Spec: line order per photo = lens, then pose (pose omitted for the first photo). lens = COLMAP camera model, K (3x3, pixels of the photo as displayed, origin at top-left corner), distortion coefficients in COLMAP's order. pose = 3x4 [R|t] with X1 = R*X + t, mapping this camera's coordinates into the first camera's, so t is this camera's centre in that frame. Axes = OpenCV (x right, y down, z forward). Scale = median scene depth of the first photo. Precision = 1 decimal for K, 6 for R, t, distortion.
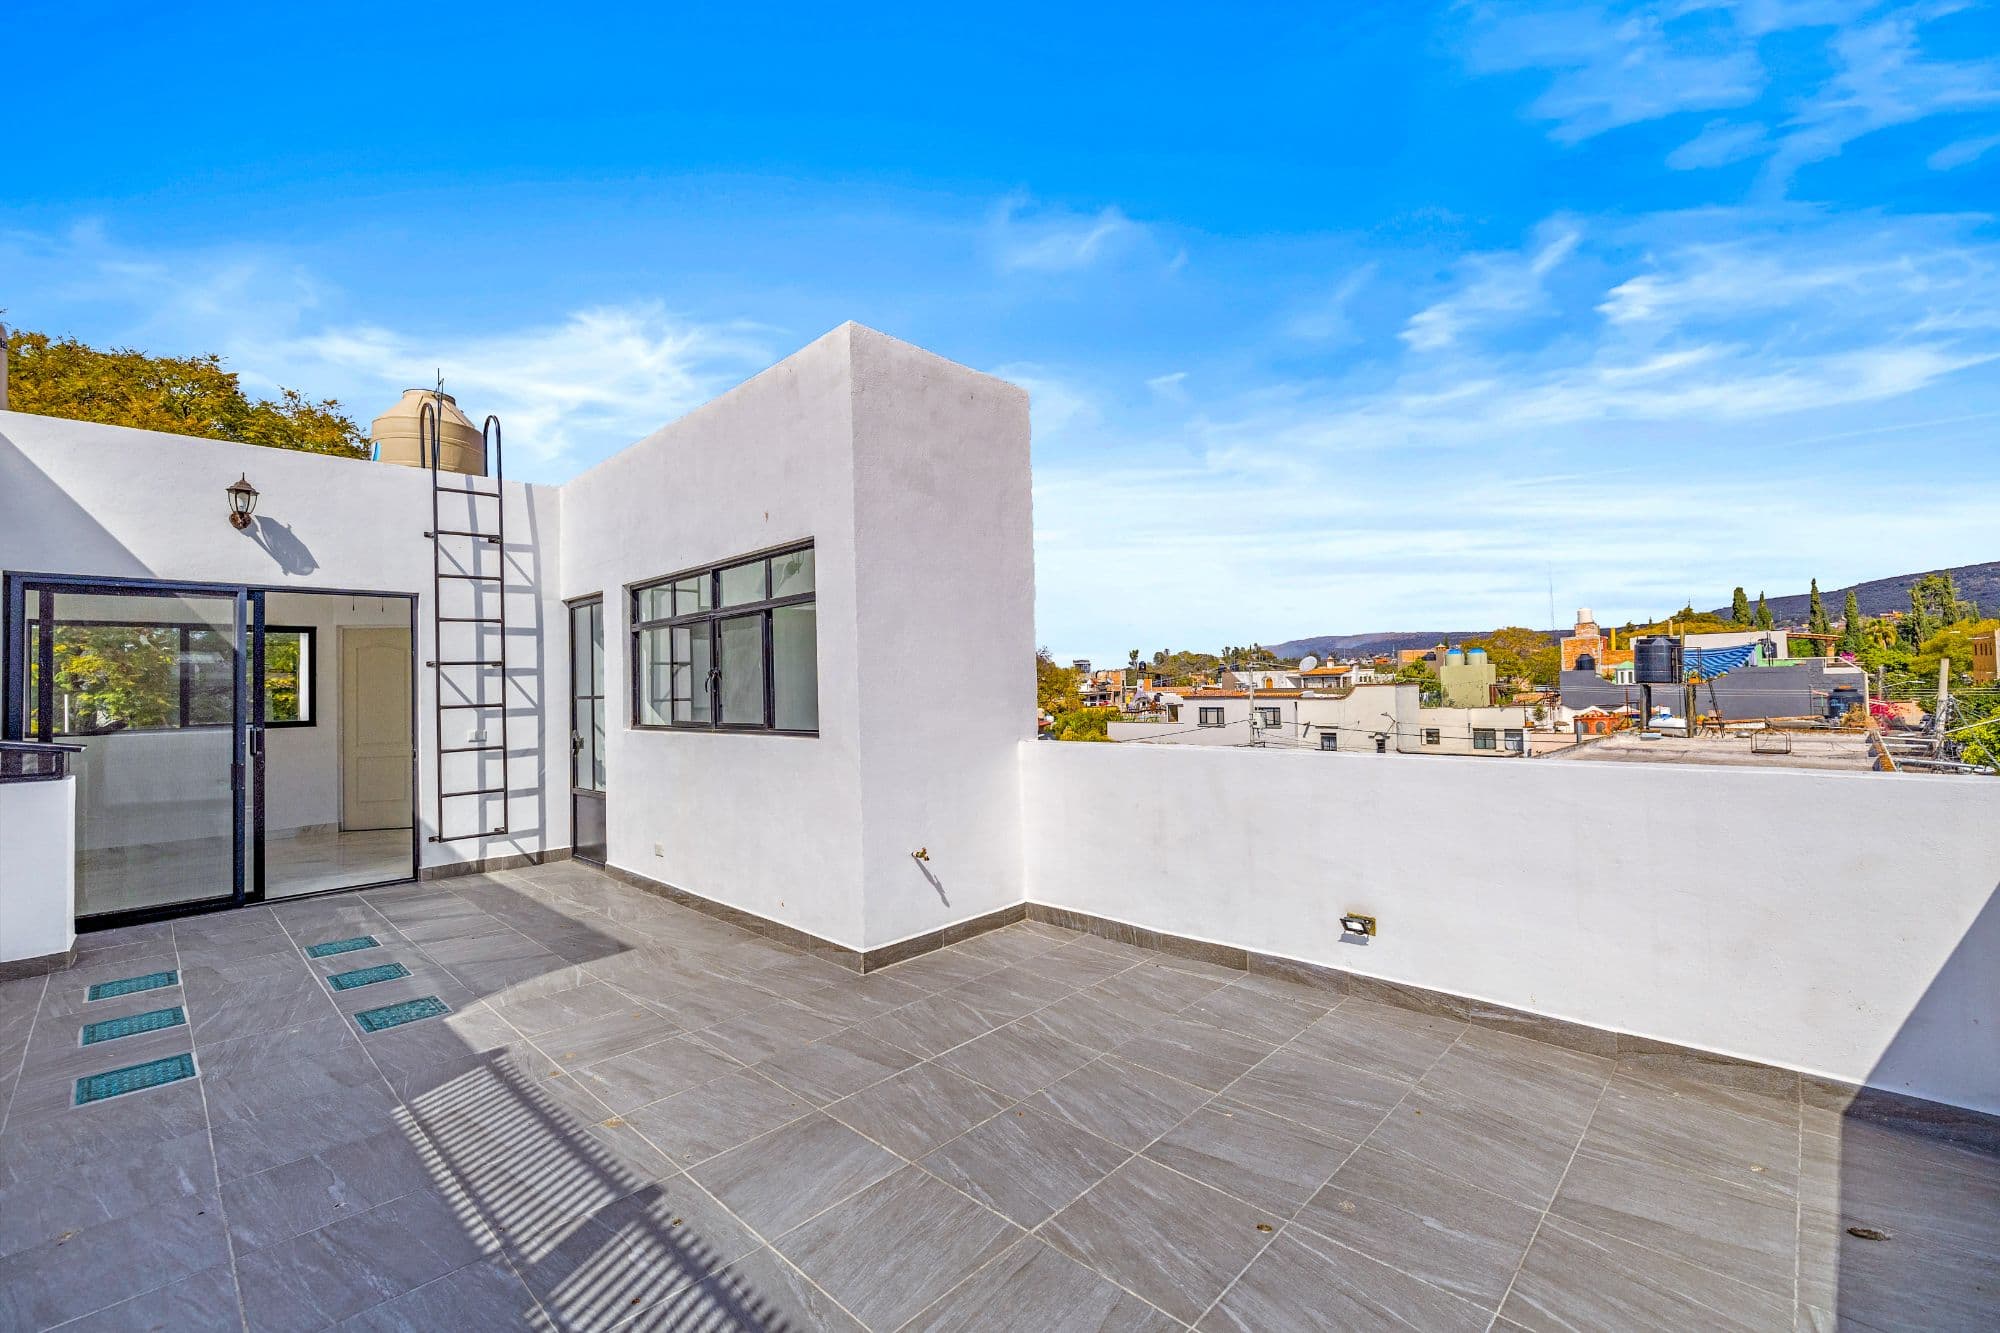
lens RADIAL K [[837.9, 0, 994.6], [0, 837.9, 660.3], [0, 0, 1]] dist [0.004648, 0.000255]
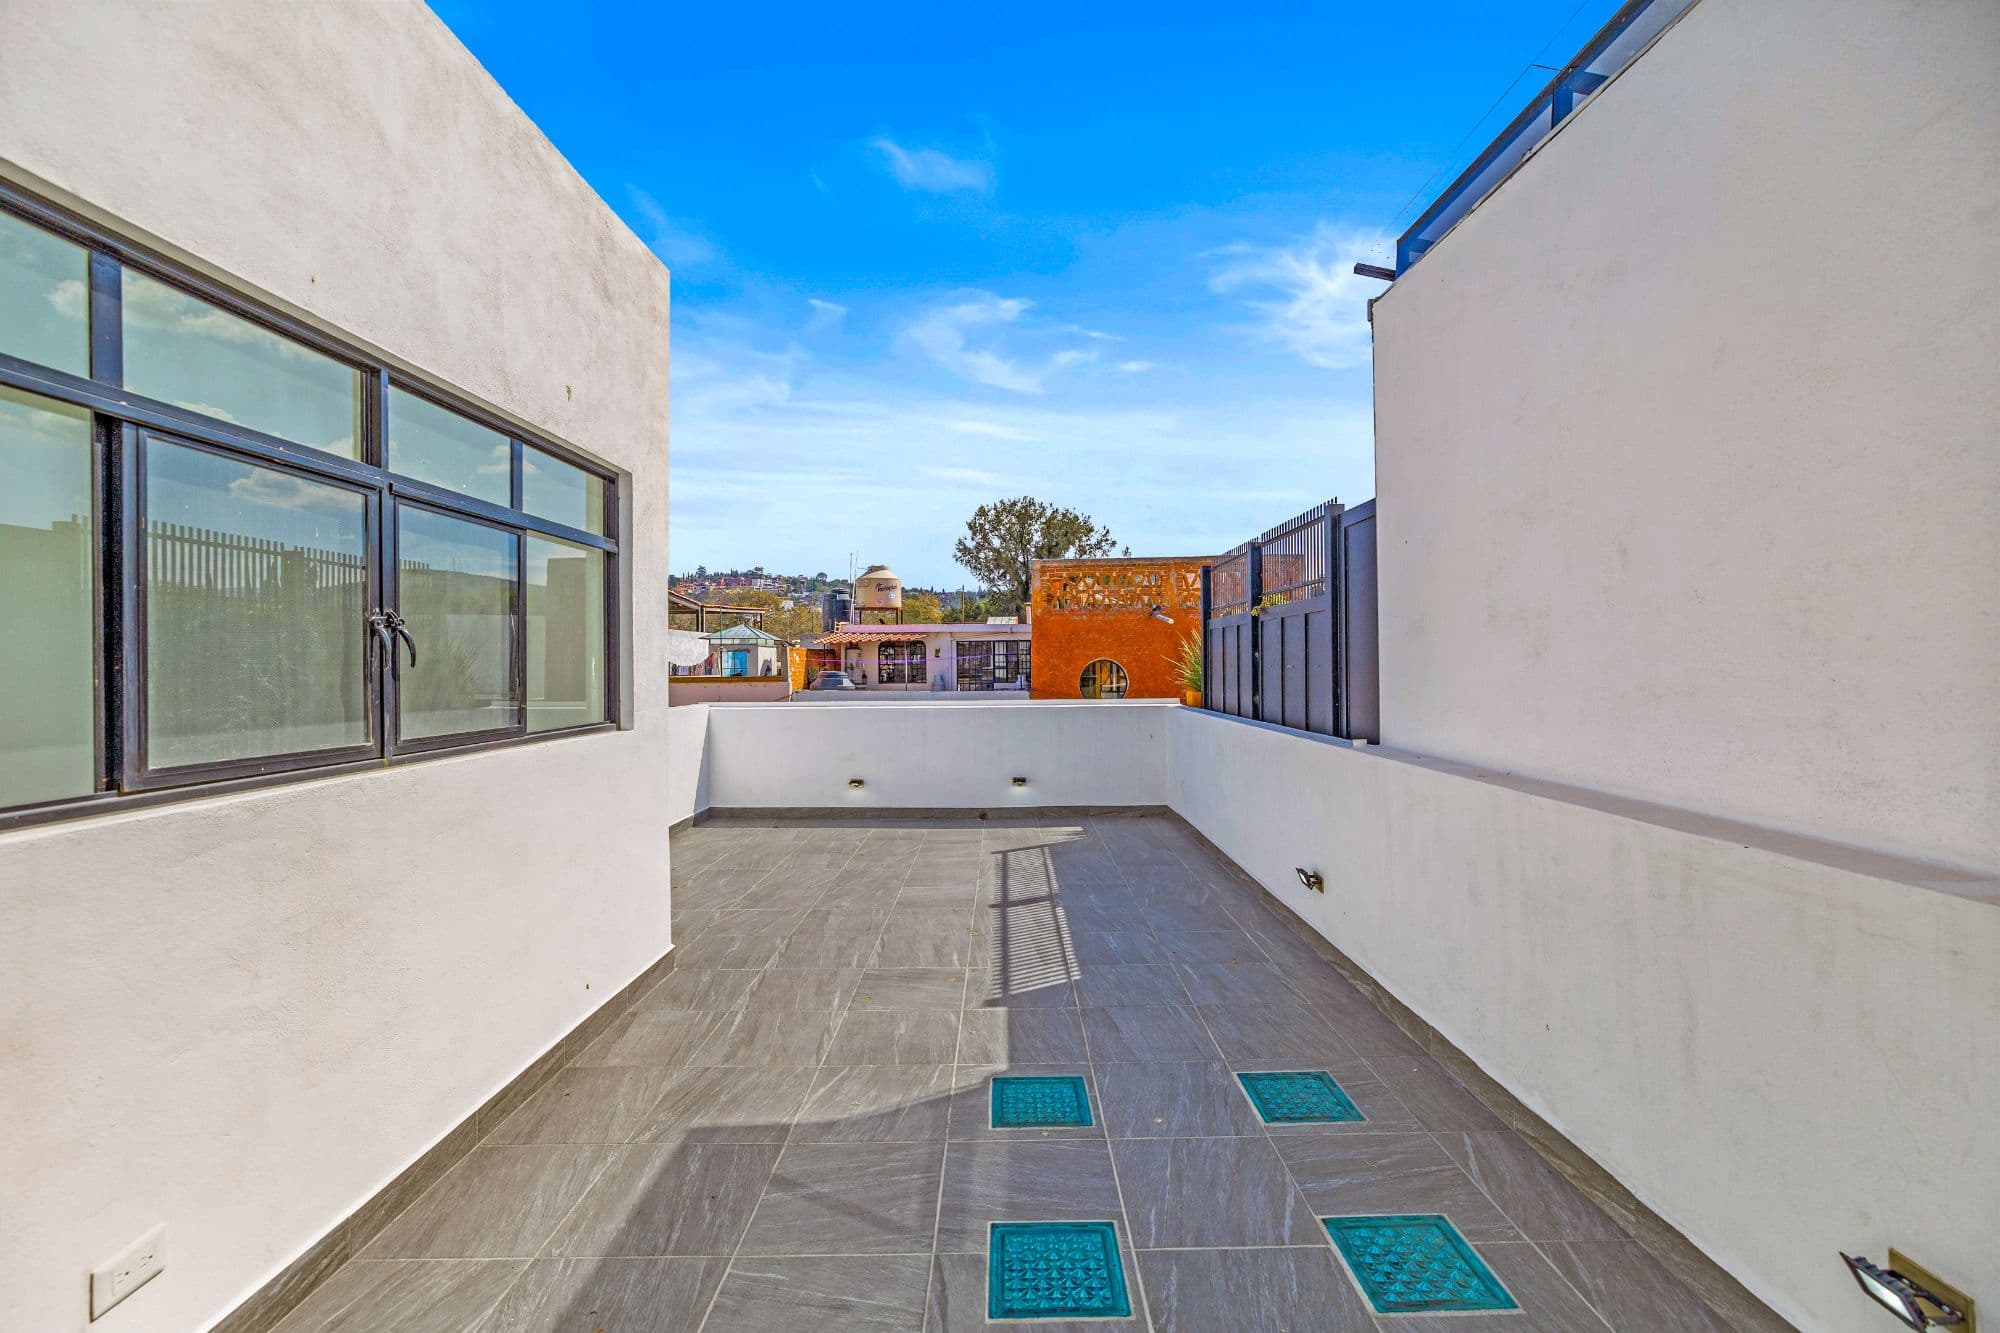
lens RADIAL K [[837.9, 0, 1002.8], [0, 837.9, 661.3], [0, 0, 1]] dist [0.004648, 0.000255]
pose [[-0.697493, 0.033506, 0.715808, -1.363270], [0.005073, 0.999112, -0.041825, 0.084308], [-0.716573, -0.025541, -0.697044, 1.730190]]
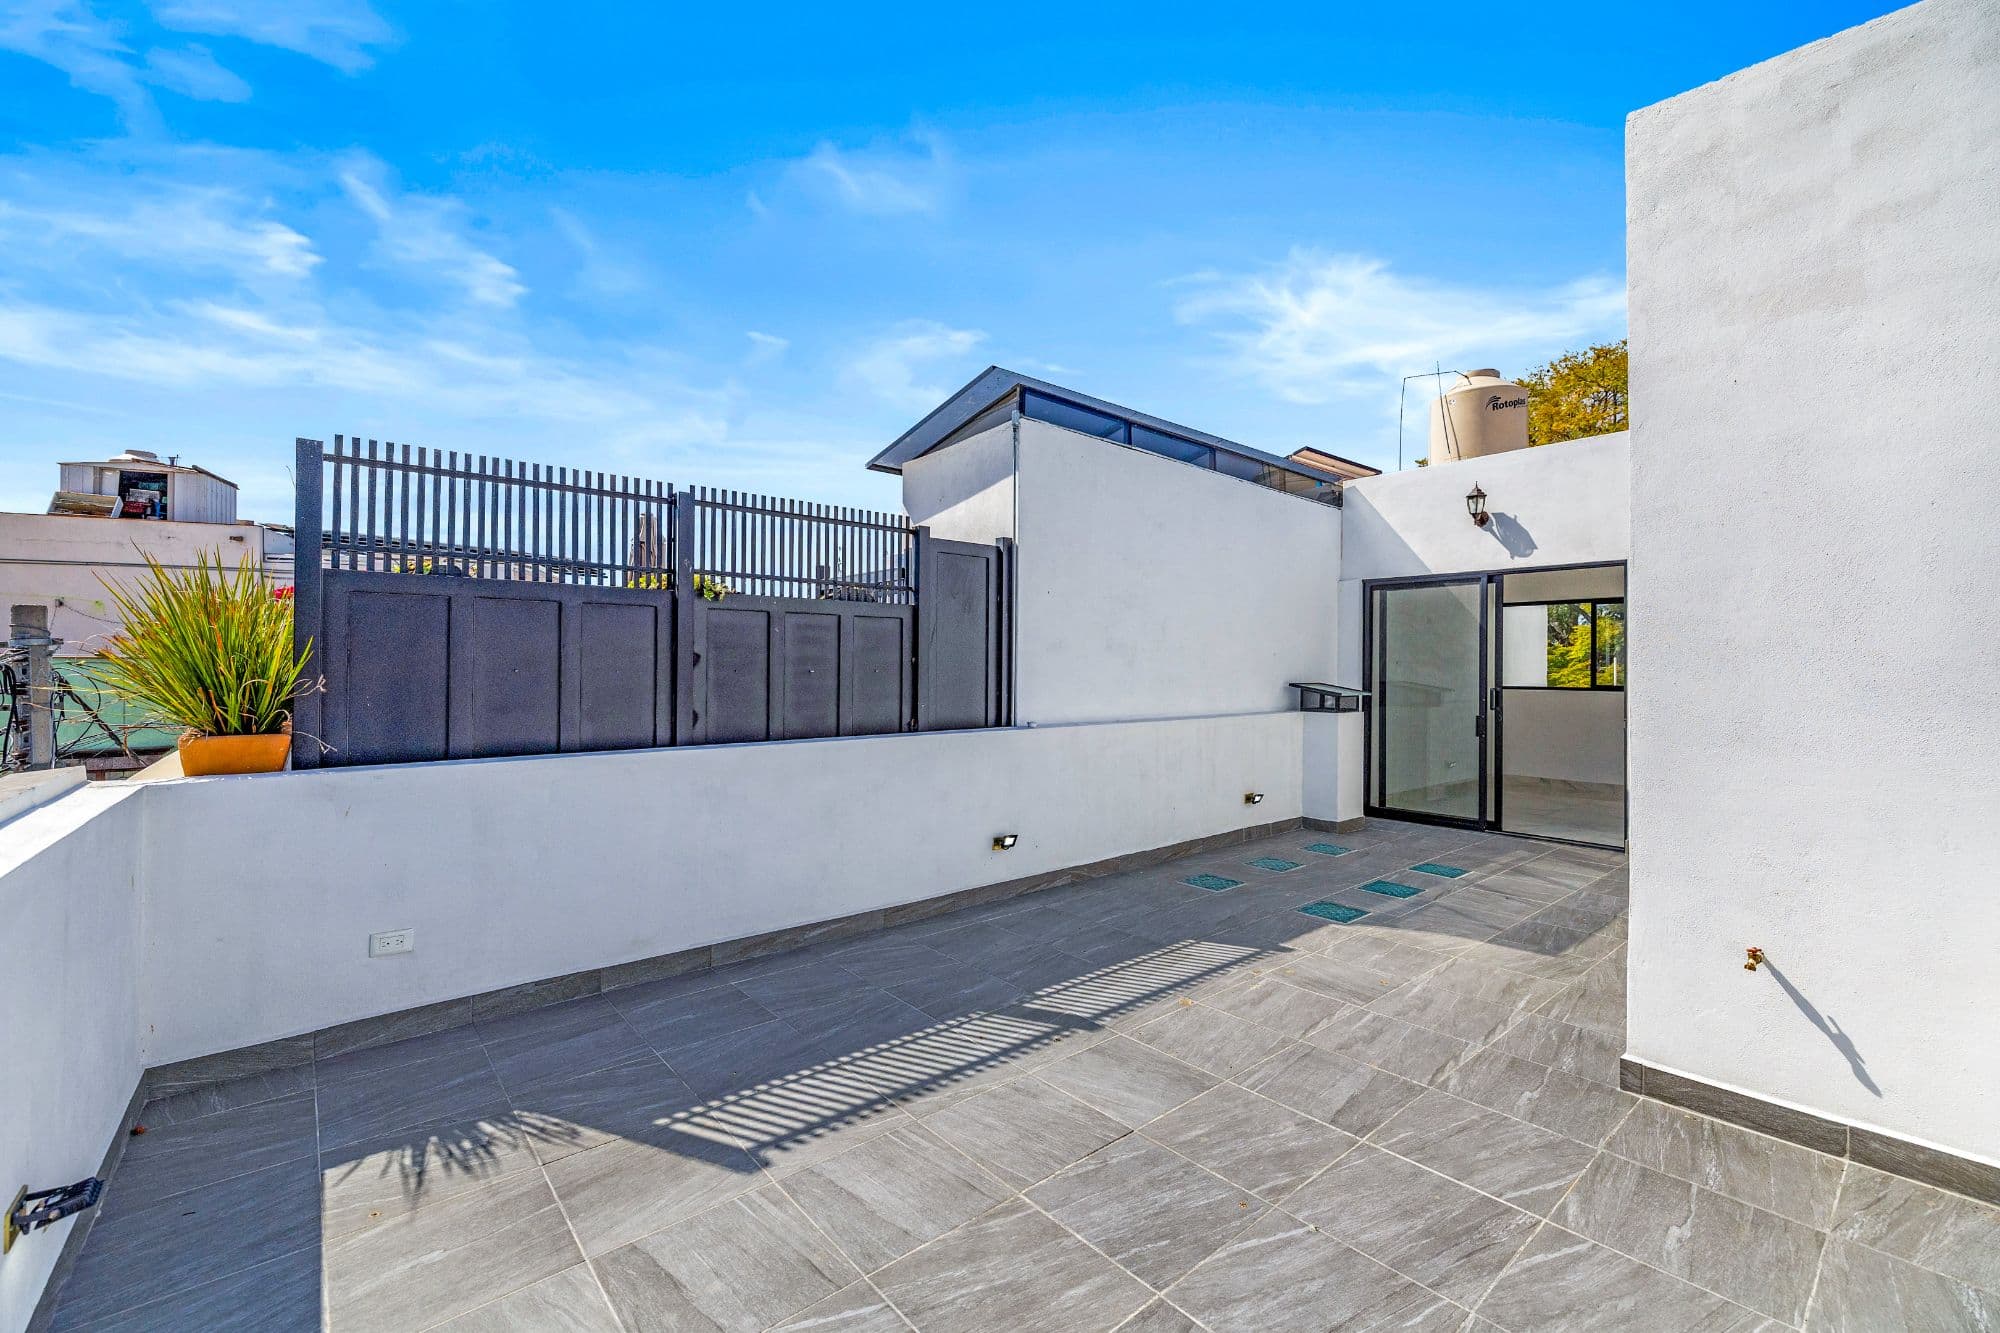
lens RADIAL K [[837.9, 0, 1003.9], [0, 837.9, 665.3], [0, 0, 1]] dist [0.004648, 0.000255]
pose [[-0.087299, 0.022096, -0.995937, 0.686421], [0.029497, 0.999373, 0.019587, 0.004475], [0.995745, -0.027668, -0.087896, 0.704109]]
